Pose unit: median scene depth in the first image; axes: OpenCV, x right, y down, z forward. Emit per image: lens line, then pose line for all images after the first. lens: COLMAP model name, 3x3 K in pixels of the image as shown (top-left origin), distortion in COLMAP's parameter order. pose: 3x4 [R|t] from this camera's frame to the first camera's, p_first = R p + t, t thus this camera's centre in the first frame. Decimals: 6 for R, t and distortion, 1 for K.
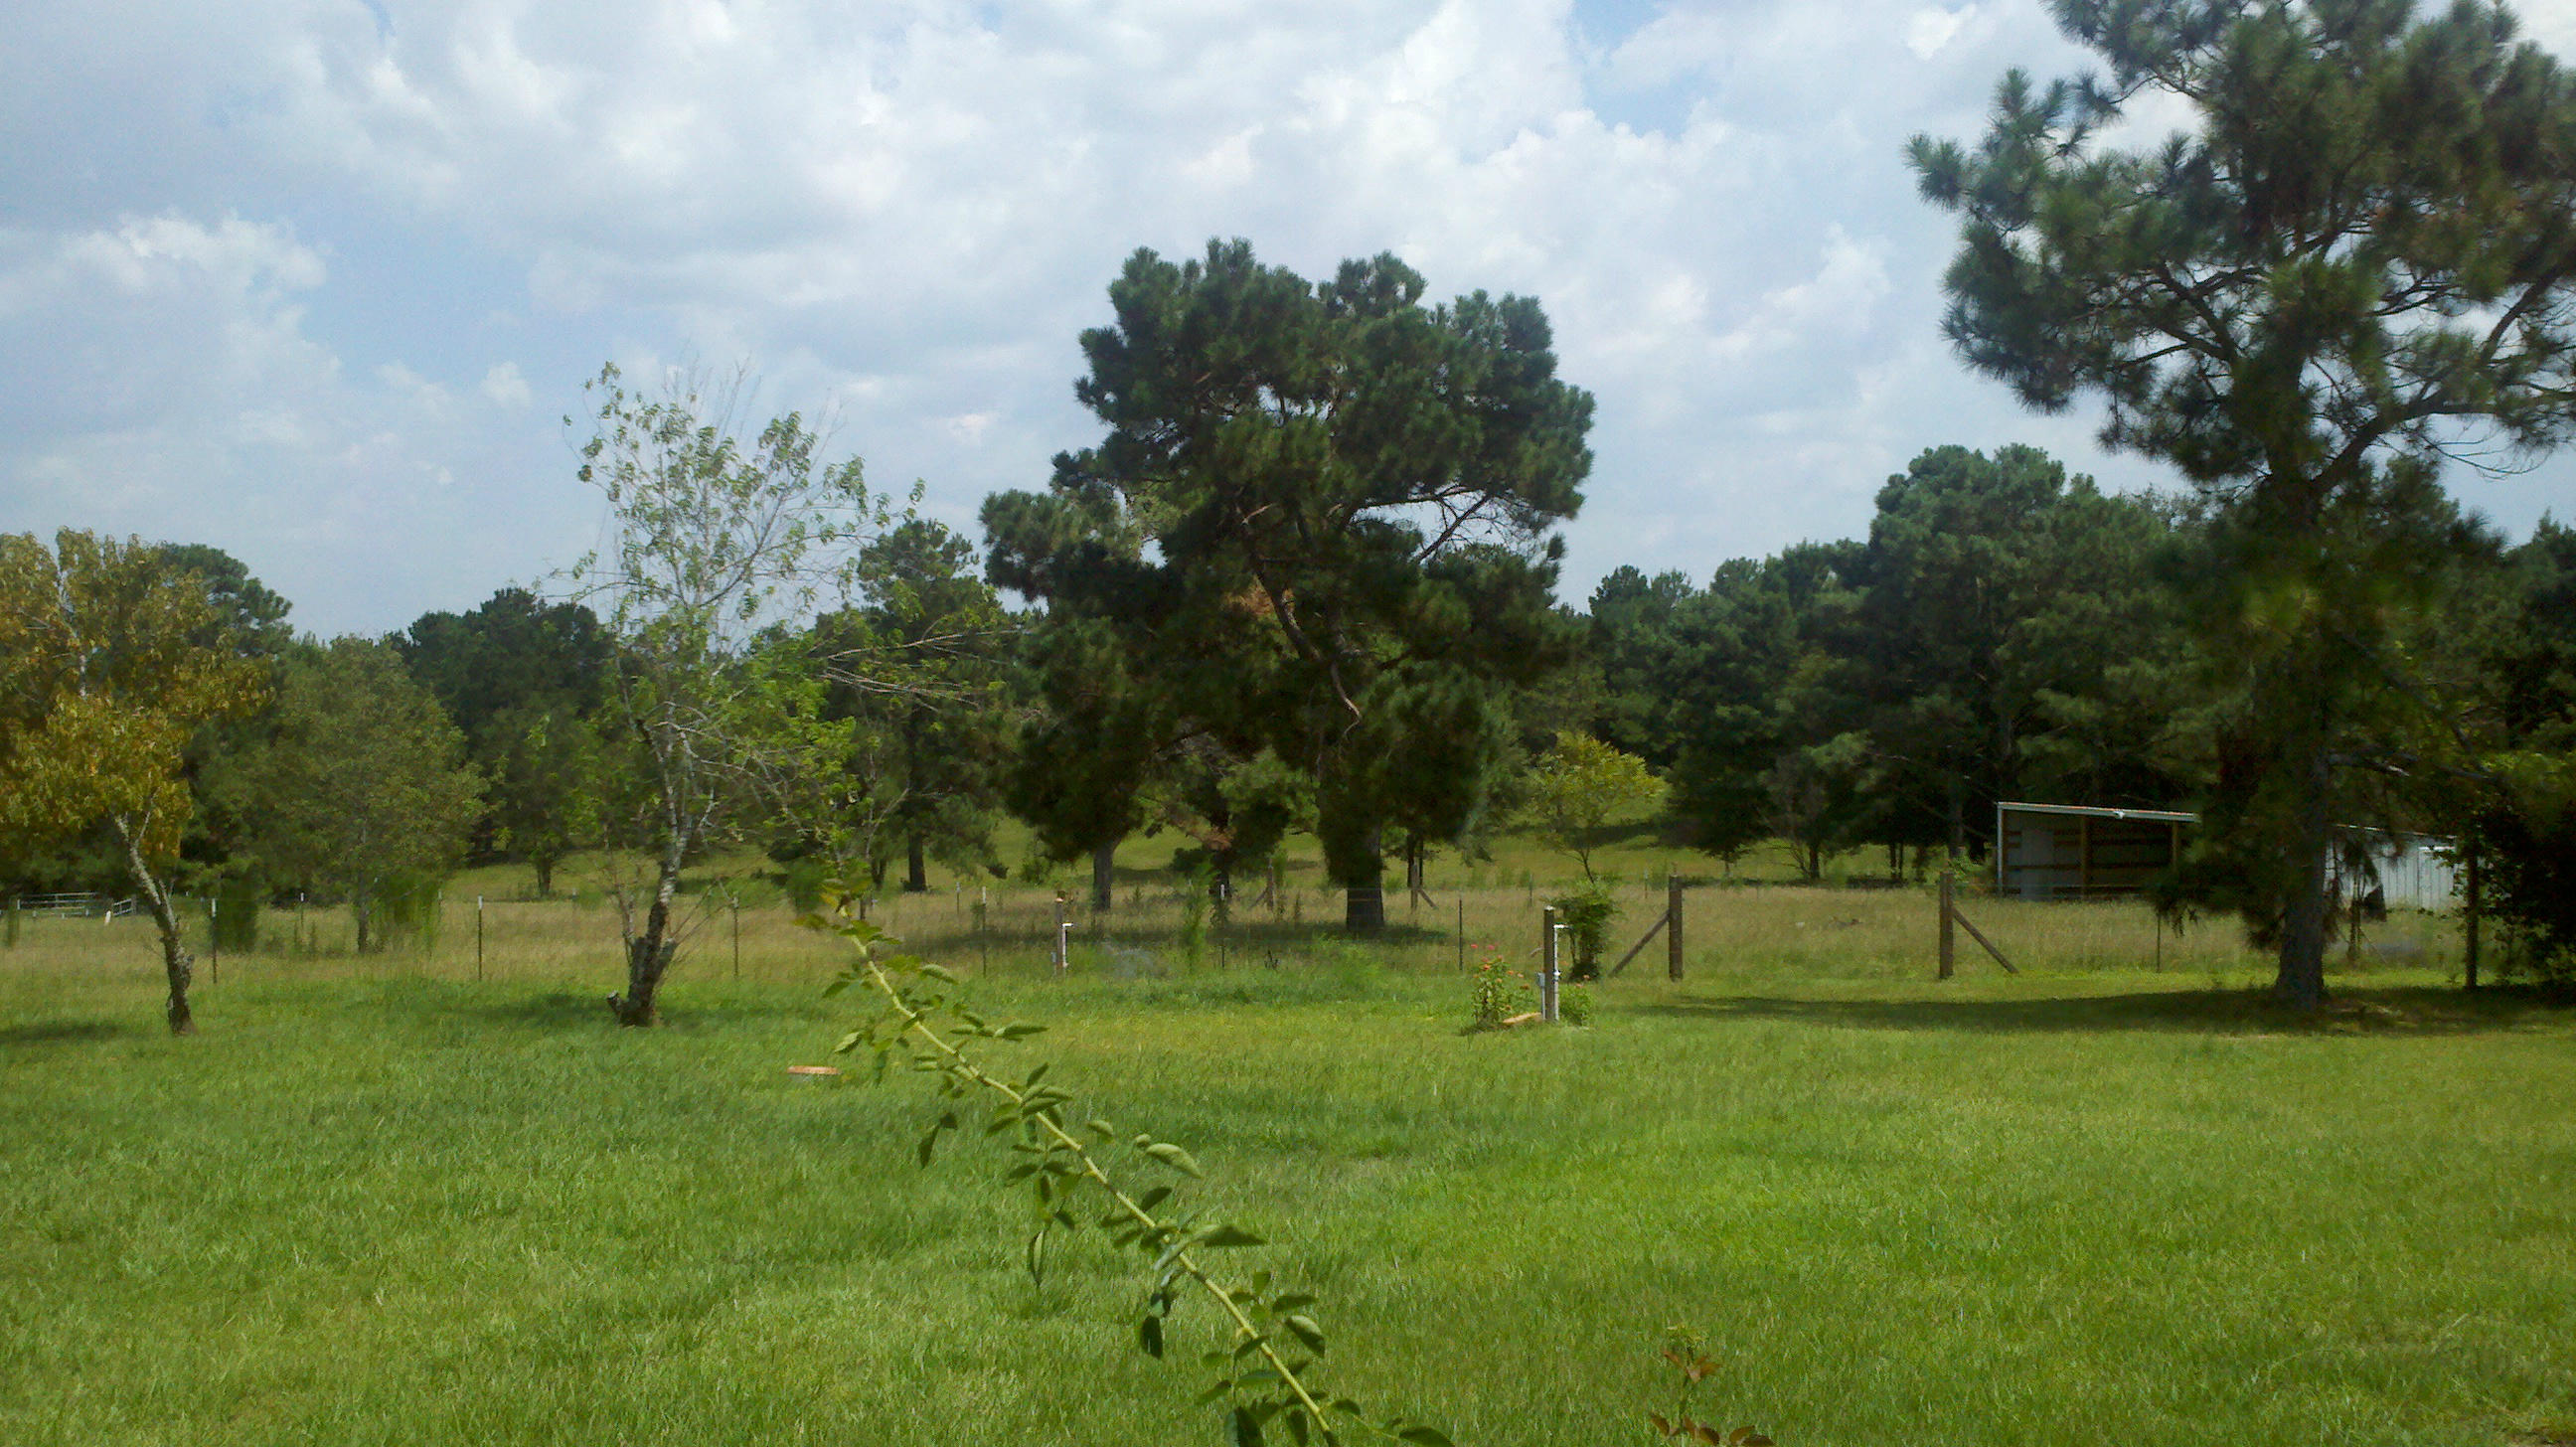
lens RADIAL K [[2522.7, 0, 1288.0], [0, 2522.7, 723.5], [0, 0, 1]] dist [-0.005631, 0.006102]
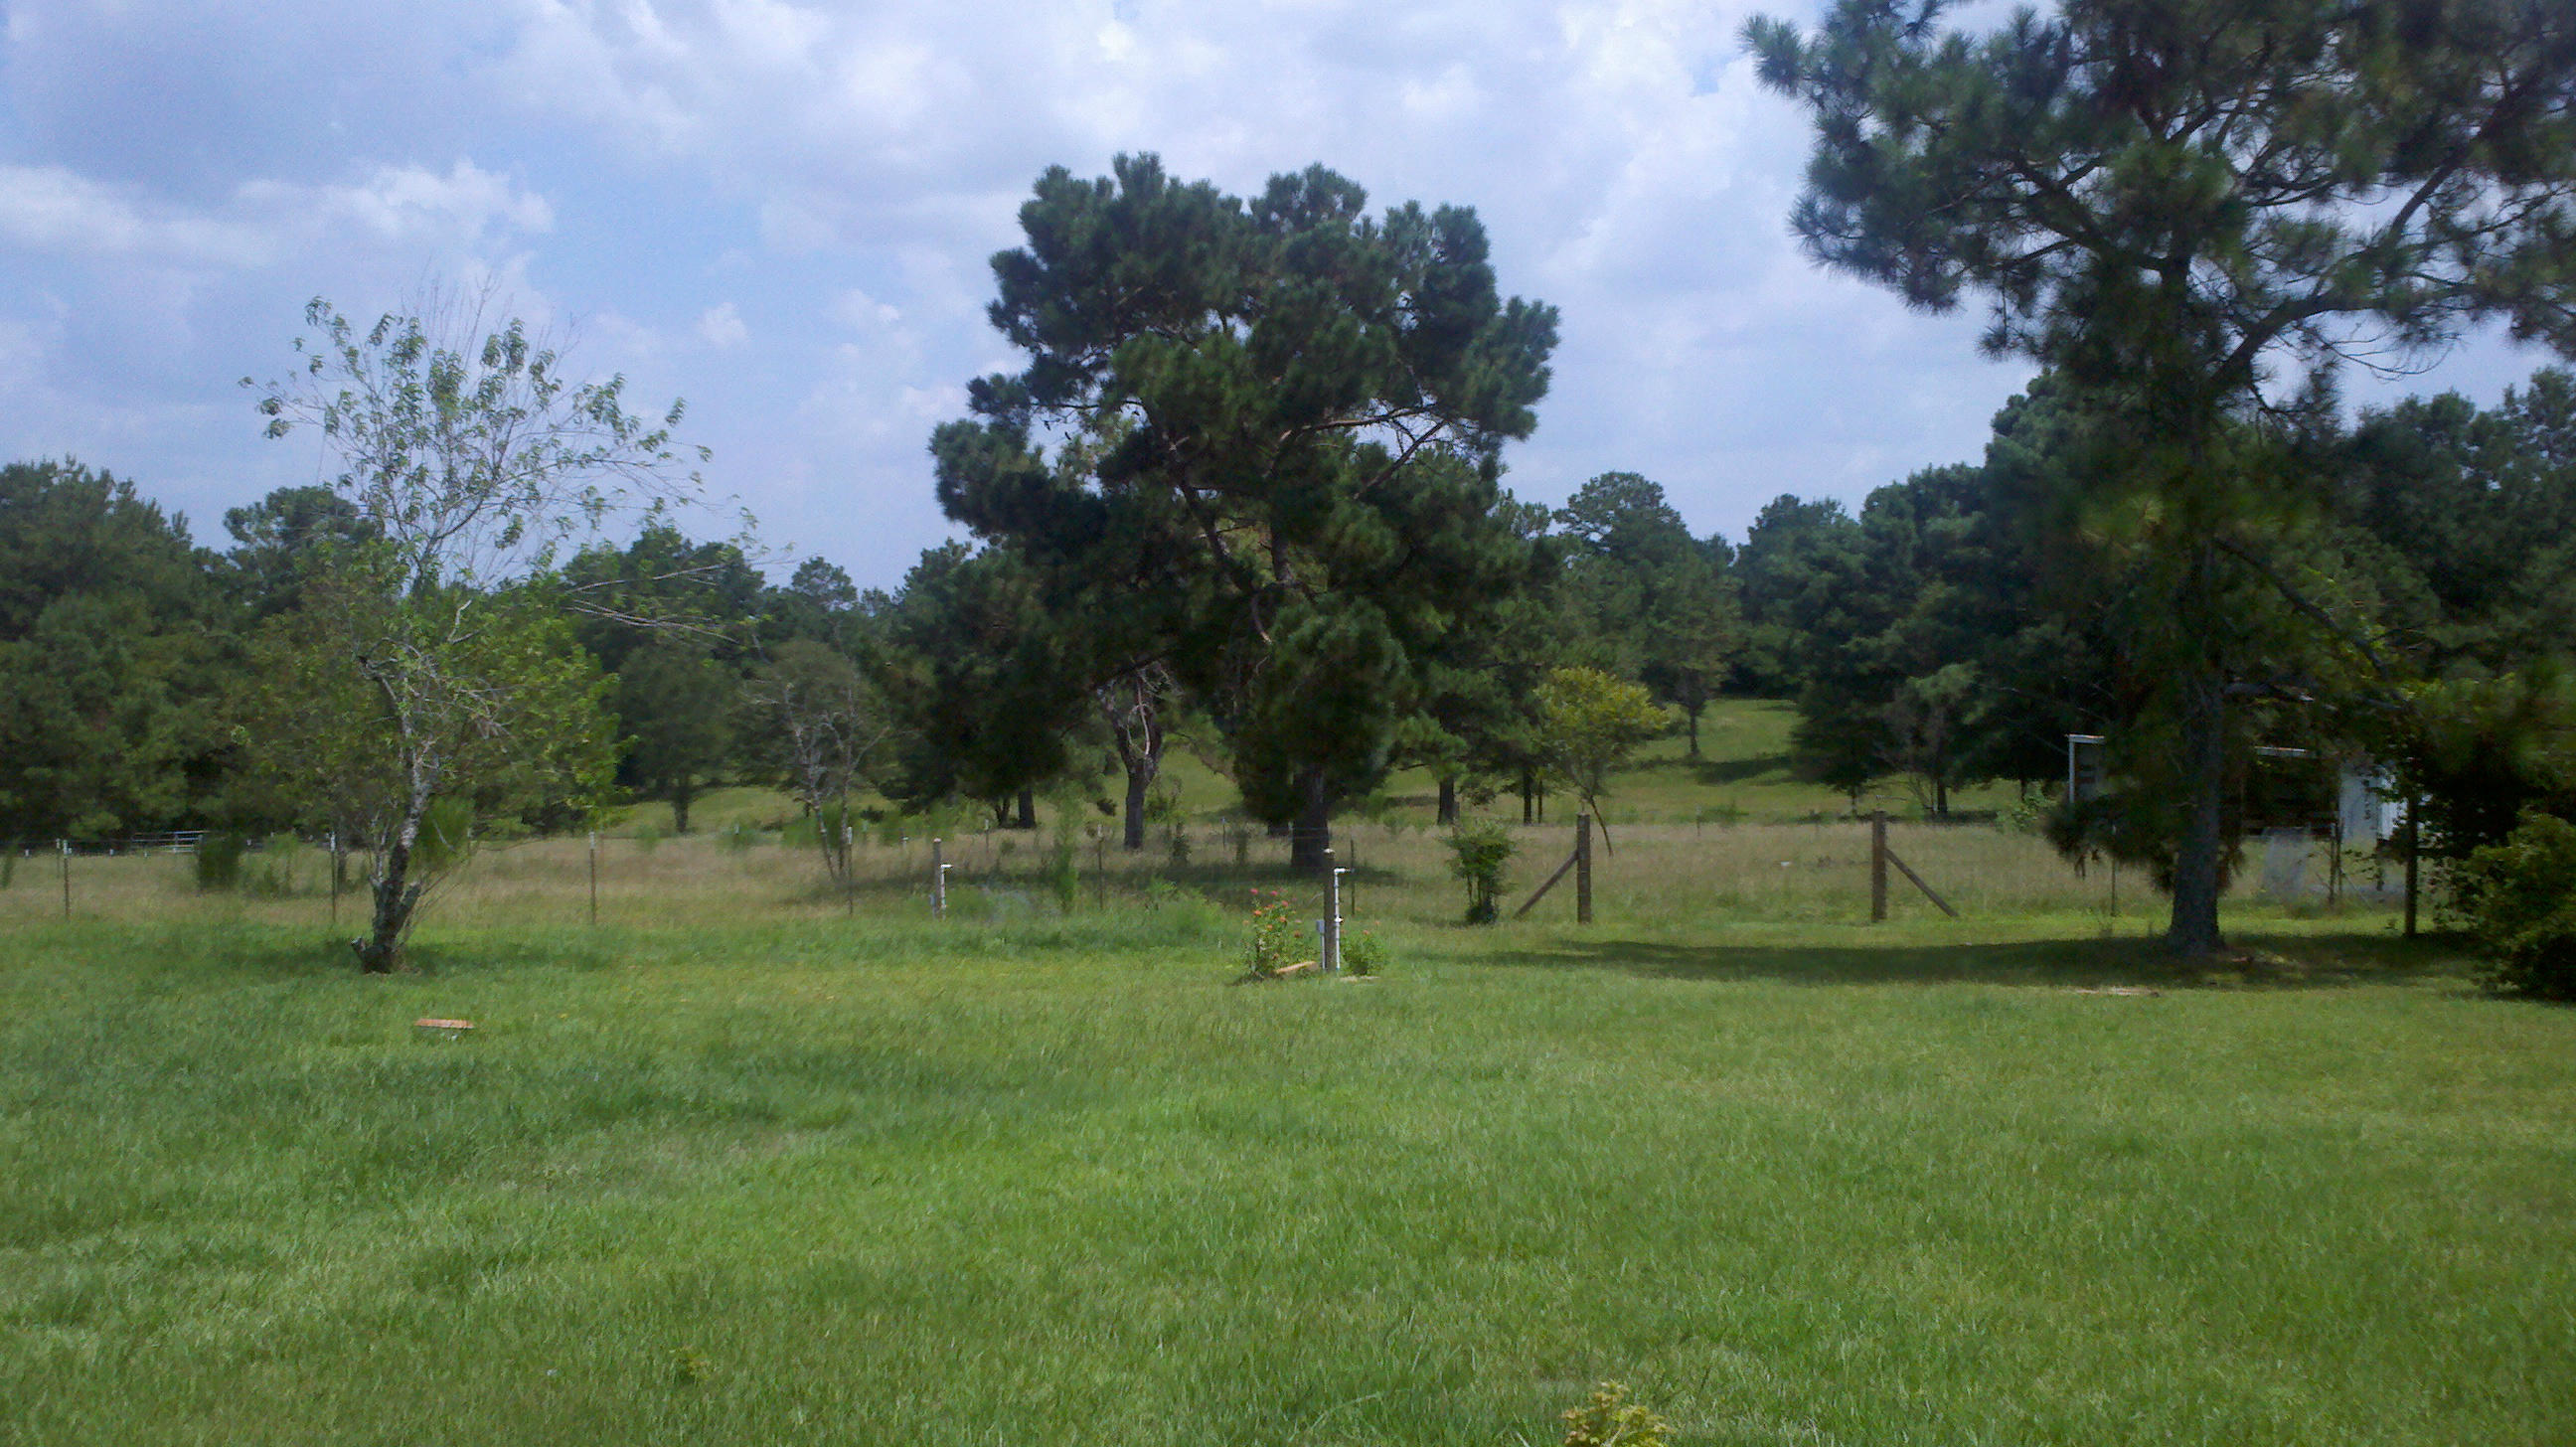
lens RADIAL K [[2527.2, 0, 1288.0], [0, 2527.2, 723.5], [0, 0, 1]] dist [-0.027312, -0.009762]
pose [[0.997115, -0.004148, -0.075788, 0.101027], [0.006097, 0.999656, 0.025506, 0.001137], [0.075656, -0.025894, 0.996798, 0.039531]]
